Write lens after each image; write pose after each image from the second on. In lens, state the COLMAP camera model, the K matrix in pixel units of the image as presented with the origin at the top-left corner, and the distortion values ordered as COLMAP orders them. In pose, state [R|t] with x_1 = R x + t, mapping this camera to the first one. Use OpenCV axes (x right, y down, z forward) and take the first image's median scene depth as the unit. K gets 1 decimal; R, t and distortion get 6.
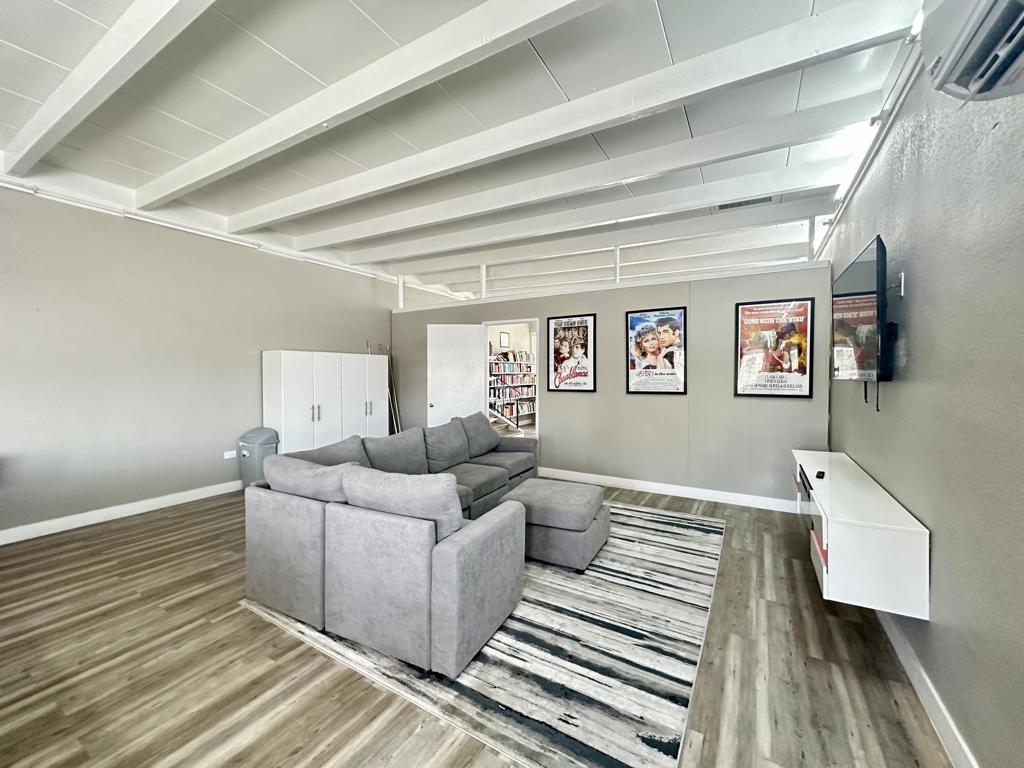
lens RADIAL K [[412.6, 0, 511.3], [0, 412.6, 373.2], [0, 0, 1]] dist [0.002151, 0.000059]
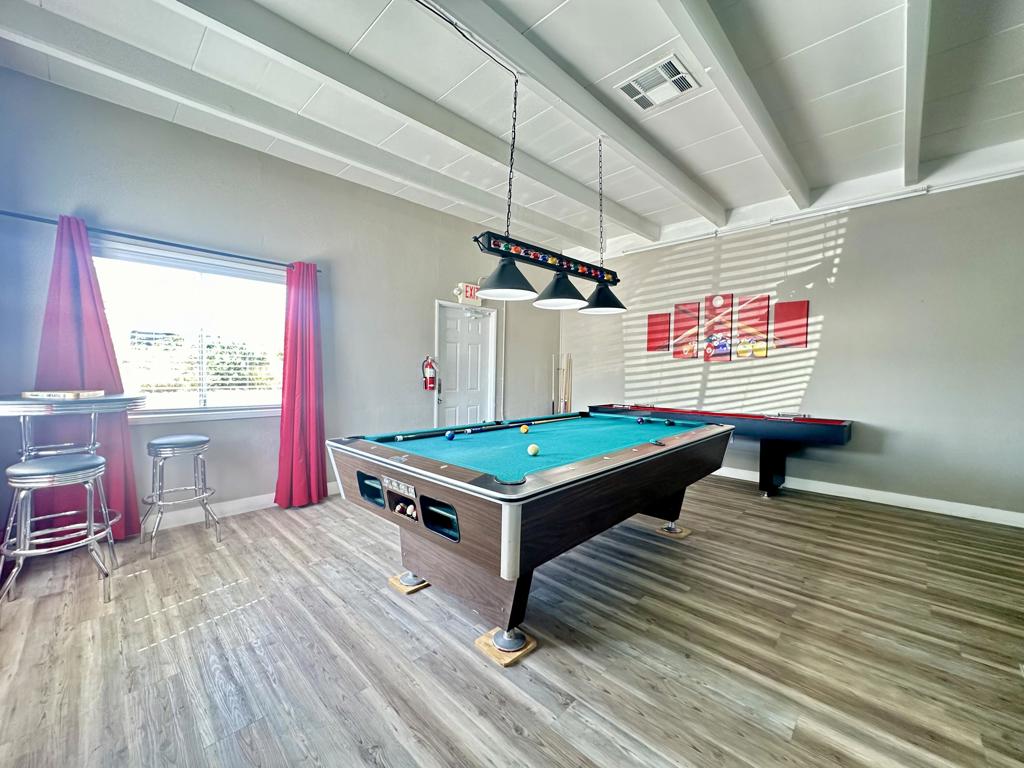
lens RADIAL K [[412.6, 0, 511.5], [0, 412.6, 385.5], [0, 0, 1]] dist [0.002151, 0.000059]
pose [[-0.233558, 0.031461, -0.971834, 0.260227], [-0.018332, 0.999156, 0.036751, 0.079687], [0.972170, 0.026399, -0.232785, 0.366211]]
